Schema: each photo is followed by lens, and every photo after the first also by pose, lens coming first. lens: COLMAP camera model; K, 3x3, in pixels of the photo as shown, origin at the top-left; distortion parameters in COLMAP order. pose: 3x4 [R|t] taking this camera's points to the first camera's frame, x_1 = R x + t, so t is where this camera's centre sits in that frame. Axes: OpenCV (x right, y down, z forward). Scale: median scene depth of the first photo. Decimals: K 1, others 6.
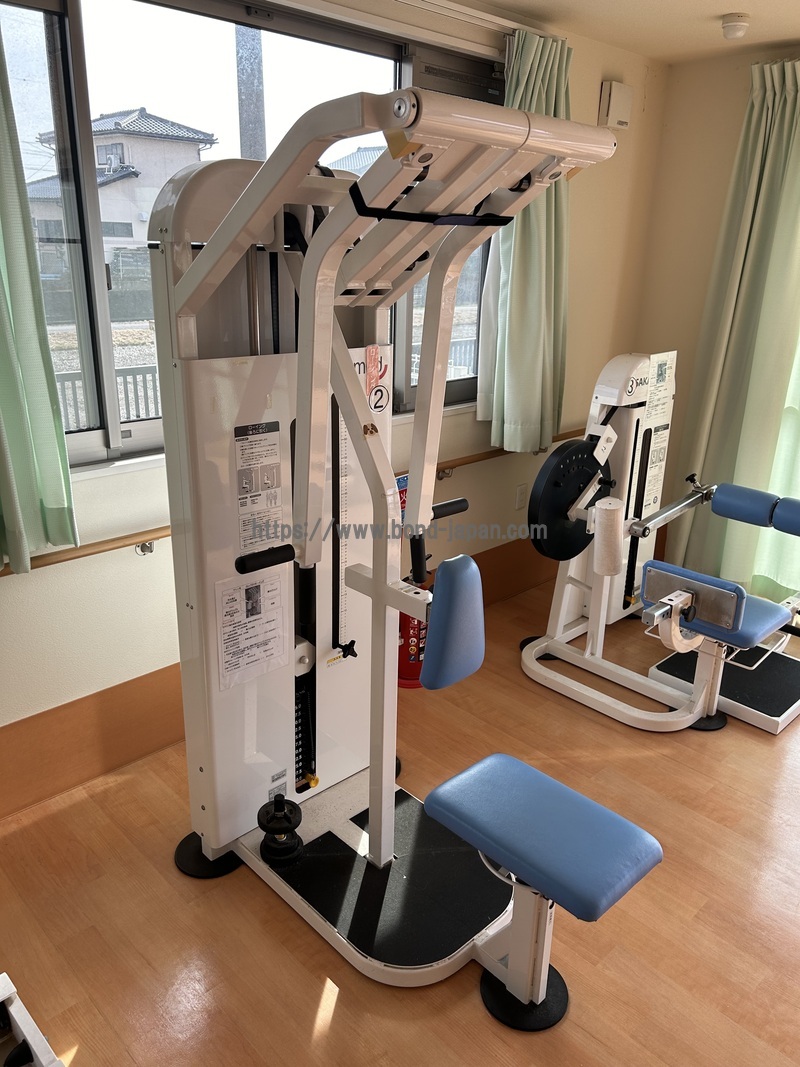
lens RADIAL K [[805.1, 0, 401.8], [0, 805.1, 525.7], [0, 0, 1]] dist [0.046541, -0.004239]
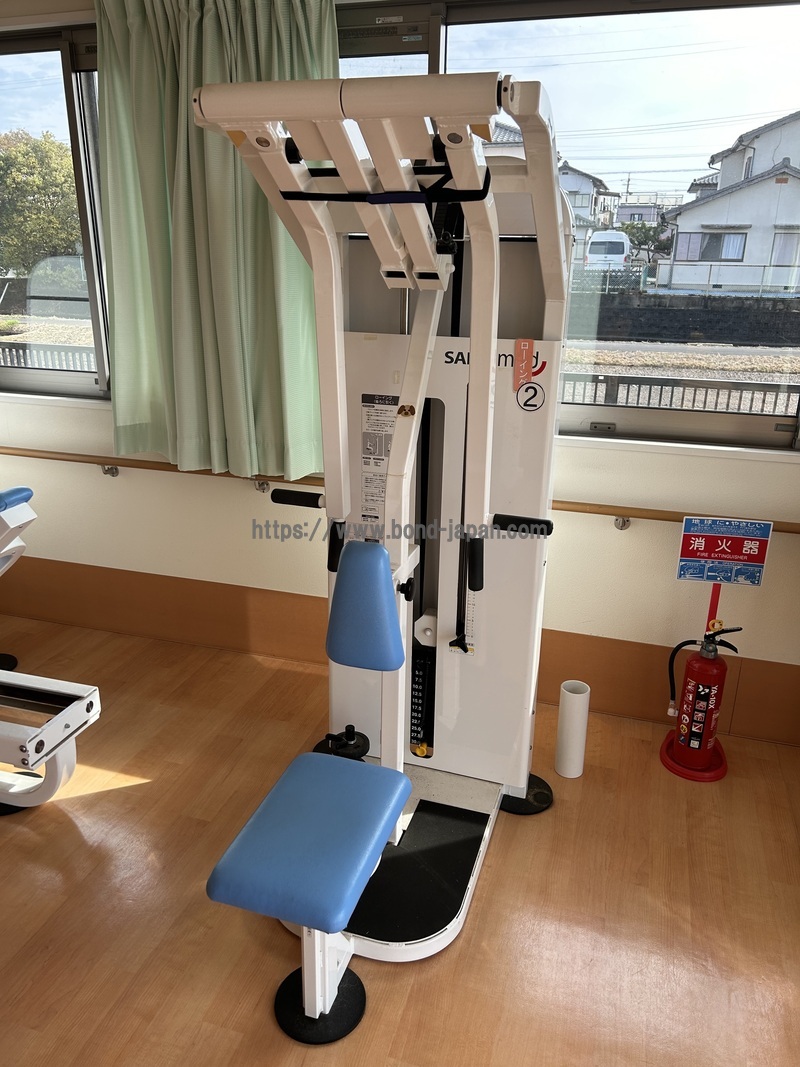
lens RADIAL K [[756.6, 0, 400.0], [0, 756.6, 533.5], [0, 0, 1]] dist [0.019456, -0.009334]
pose [[0.484475, 0.261010, -0.834960, 0.453553], [-0.291858, 0.947993, 0.126998, -0.049600], [0.824684, 0.182162, 0.535457, 0.288060]]
